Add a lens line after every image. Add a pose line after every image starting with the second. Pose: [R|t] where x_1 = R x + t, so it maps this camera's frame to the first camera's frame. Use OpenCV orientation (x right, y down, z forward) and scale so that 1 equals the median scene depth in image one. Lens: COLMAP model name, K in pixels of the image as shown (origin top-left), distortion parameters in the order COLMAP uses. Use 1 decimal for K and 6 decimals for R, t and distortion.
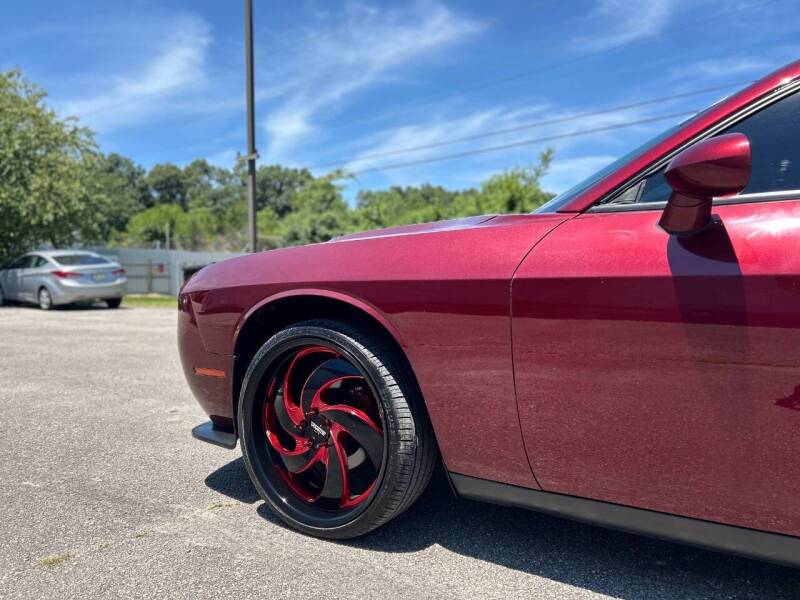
lens RADIAL K [[612.2, 0, 403.7], [0, 612.2, 301.9], [0, 0, 1]] dist [0.031412, -0.033706]
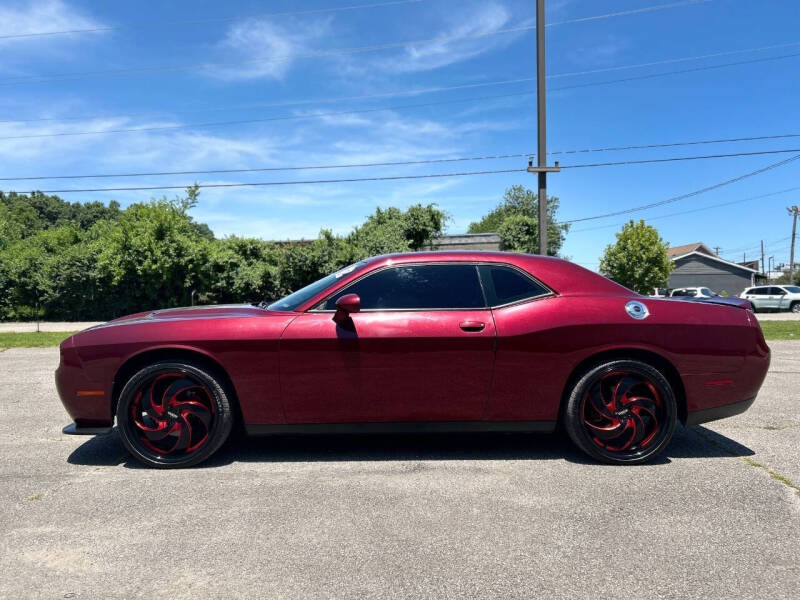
lens RADIAL K [[612.2, 0, 391.8], [0, 612.2, 297.4], [0, 0, 1]] dist [0.031412, -0.033706]
pose [[0.845523, -0.001100, 0.533937, -0.494975], [0.022379, 0.999192, -0.033380, -0.073568], [-0.533469, 0.040172, 0.844865, -0.882727]]
